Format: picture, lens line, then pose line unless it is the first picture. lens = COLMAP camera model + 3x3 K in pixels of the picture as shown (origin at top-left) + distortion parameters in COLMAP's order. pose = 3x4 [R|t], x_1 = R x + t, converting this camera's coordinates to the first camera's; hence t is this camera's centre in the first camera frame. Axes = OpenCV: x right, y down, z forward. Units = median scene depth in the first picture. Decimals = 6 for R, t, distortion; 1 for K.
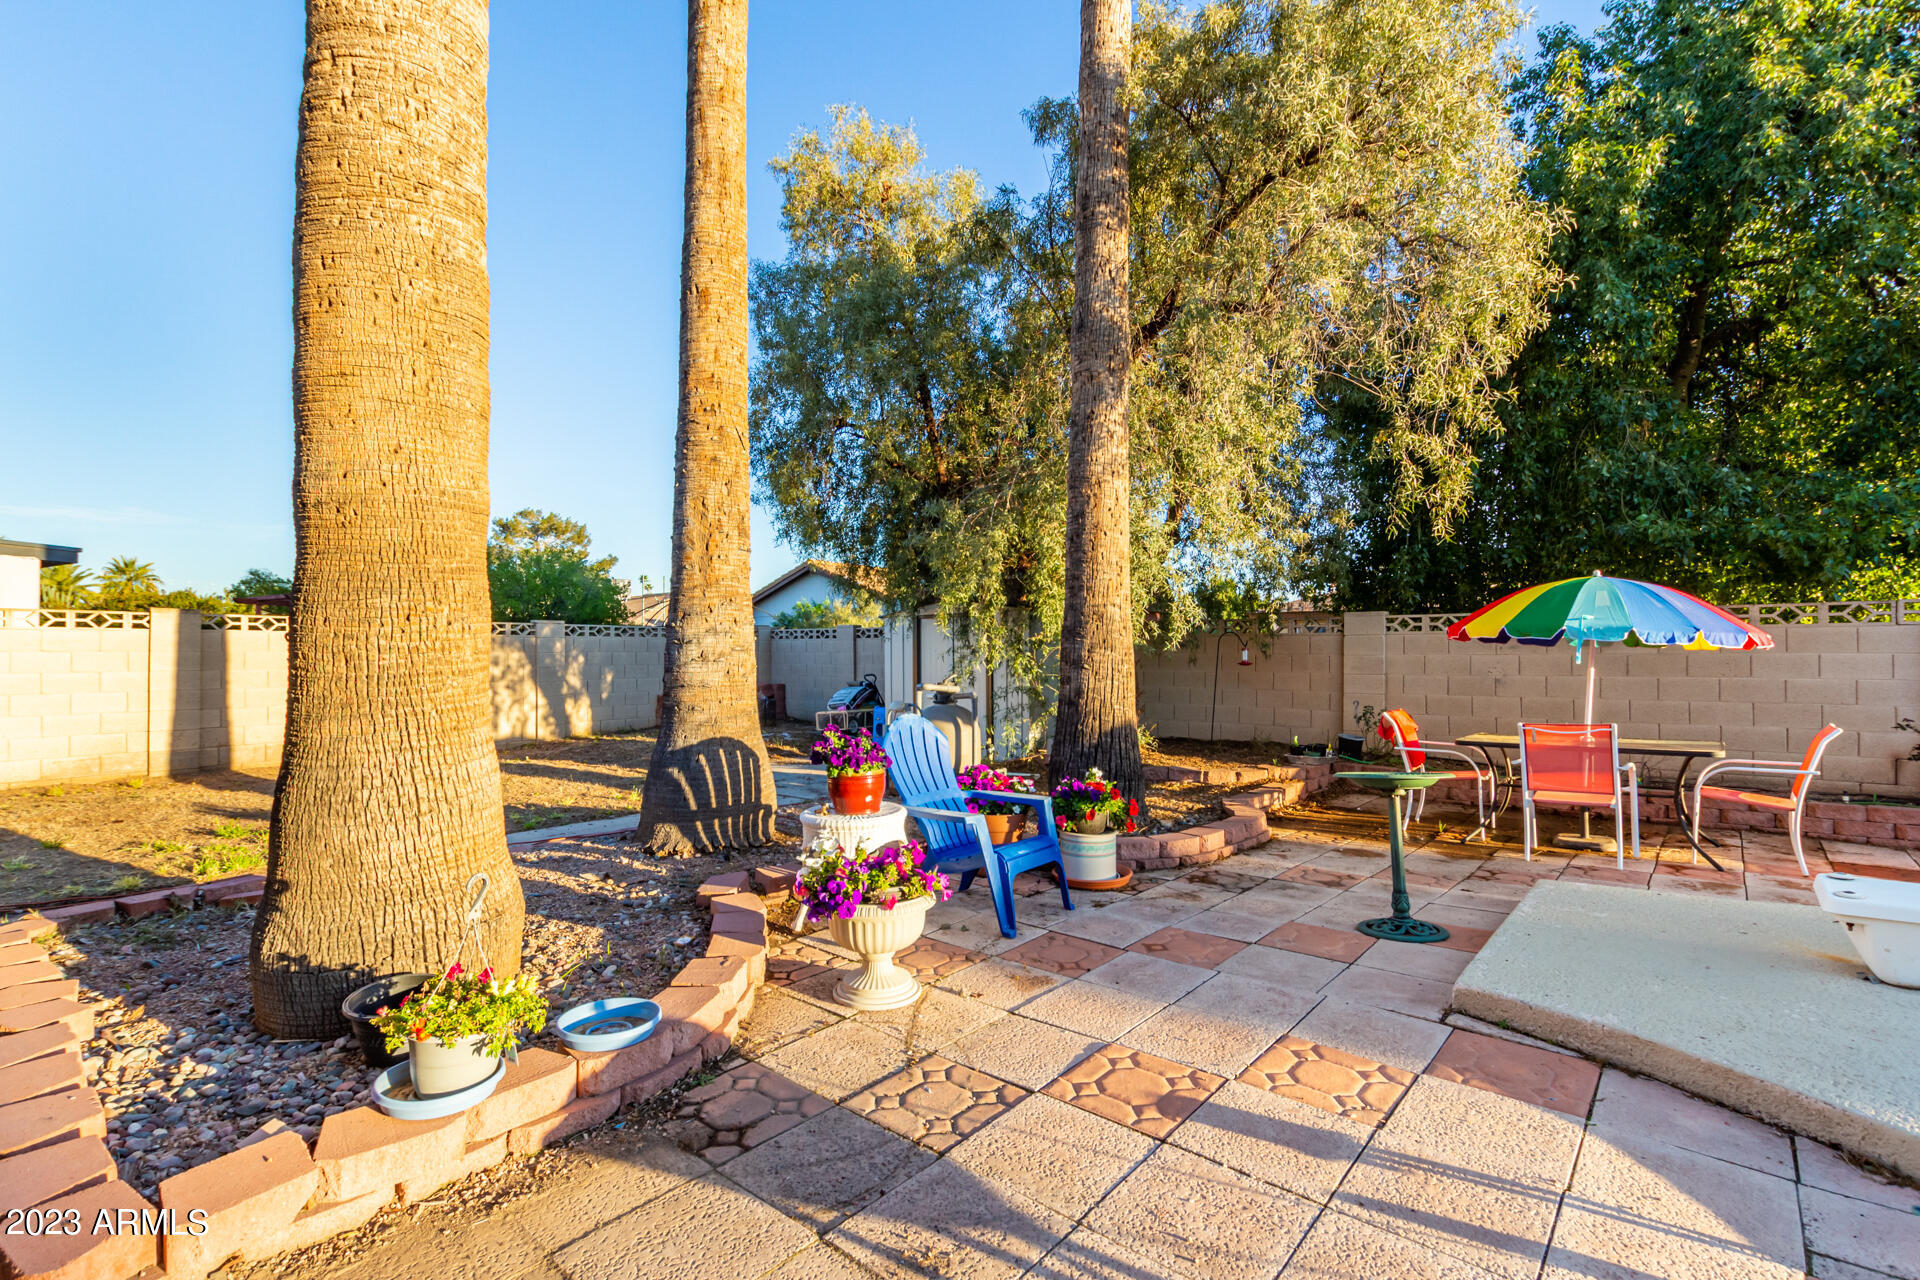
lens RADIAL K [[877.0, 0, 960.0], [0, 877.0, 644.4], [0, 0, 1]] dist [0.003104, -0.000063]
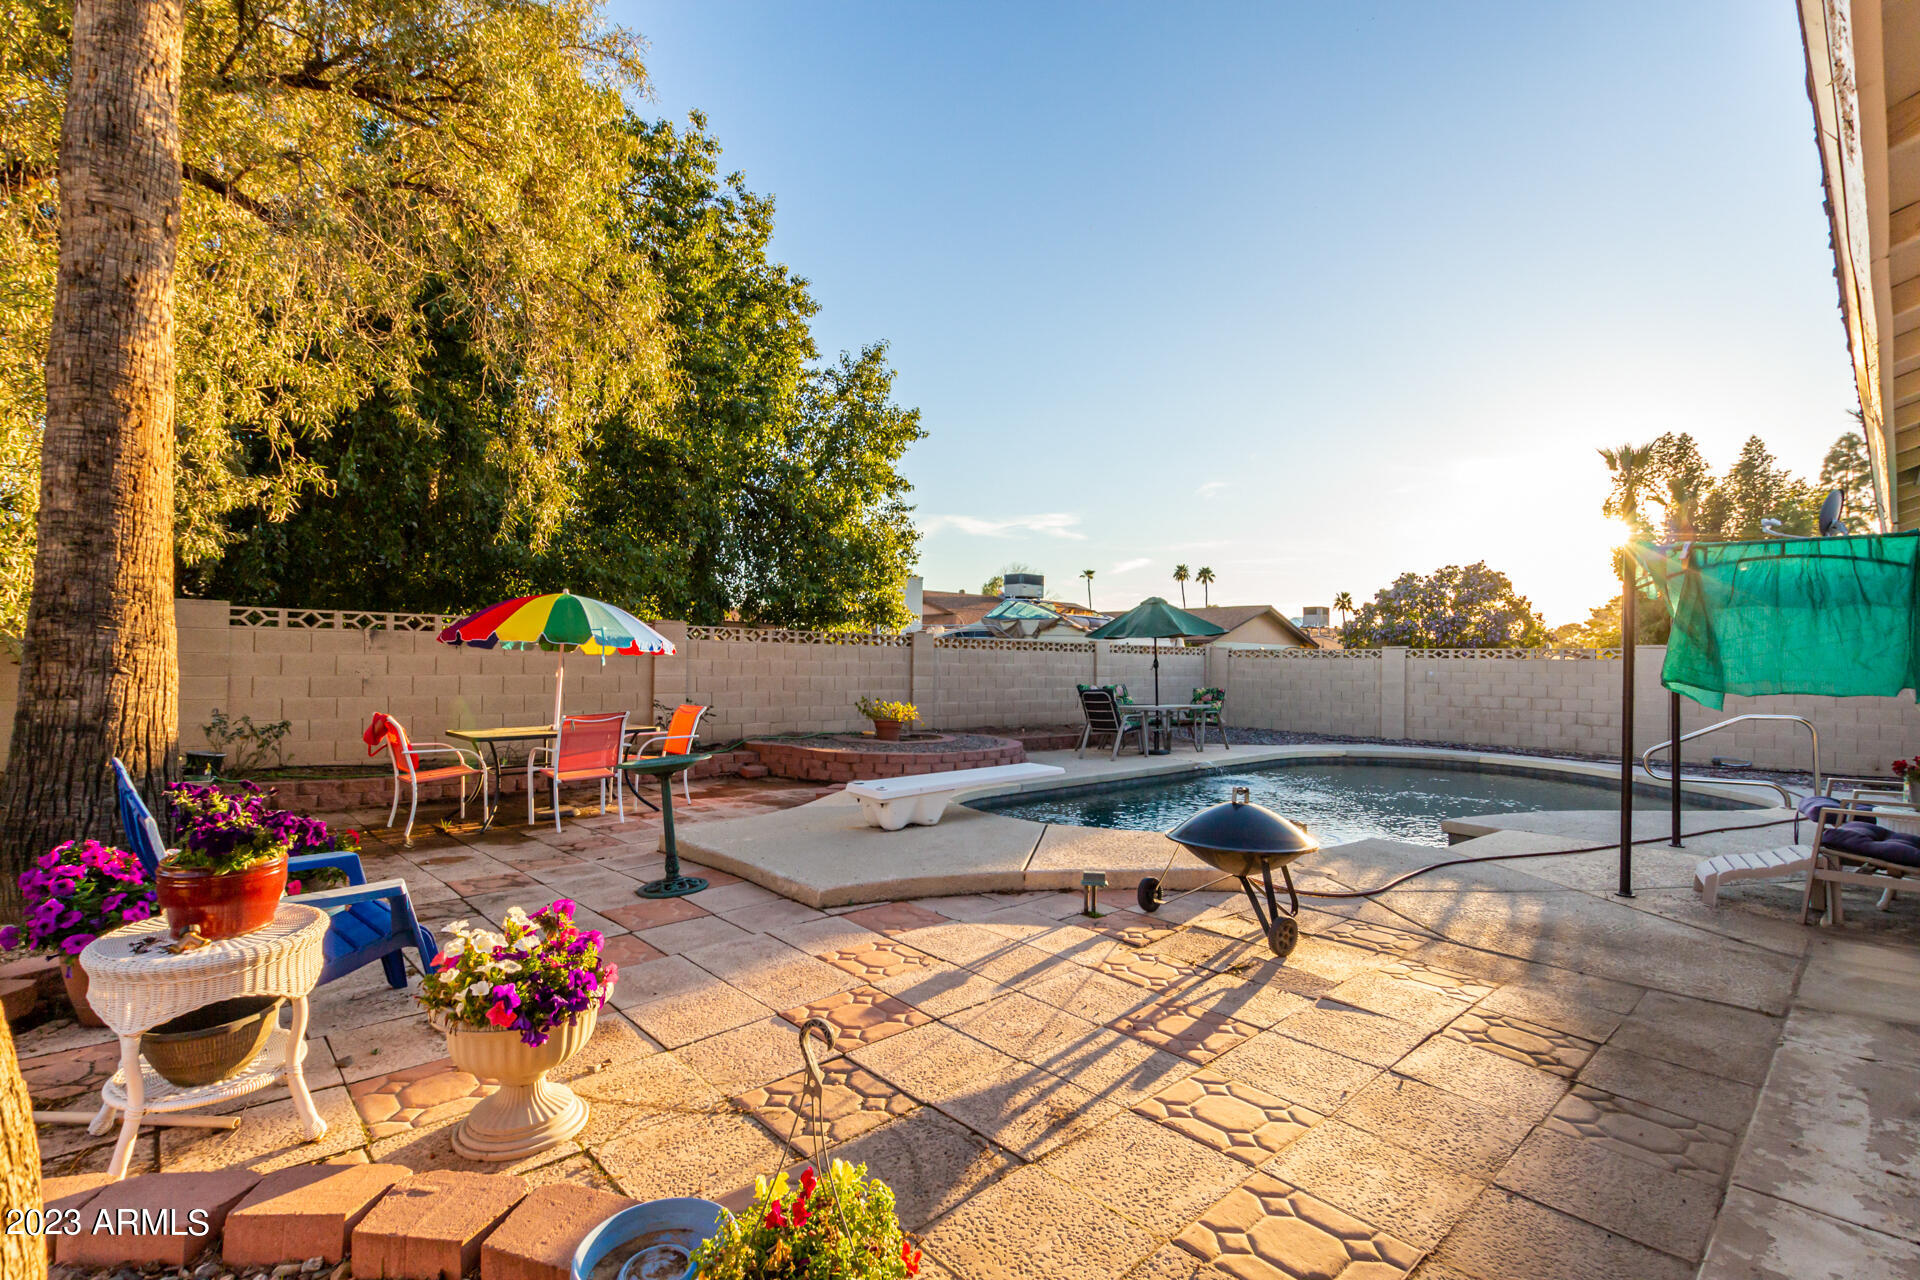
lens RADIAL K [[877.0, 0, 958.9], [0, 877.0, 657.5], [0, 0, 1]] dist [0.003104, -0.000063]
pose [[0.101318, 0.008868, 0.994815, -0.850008], [-0.029560, 0.999546, -0.005899, 0.003106], [-0.994415, -0.028809, 0.101535, 0.625701]]
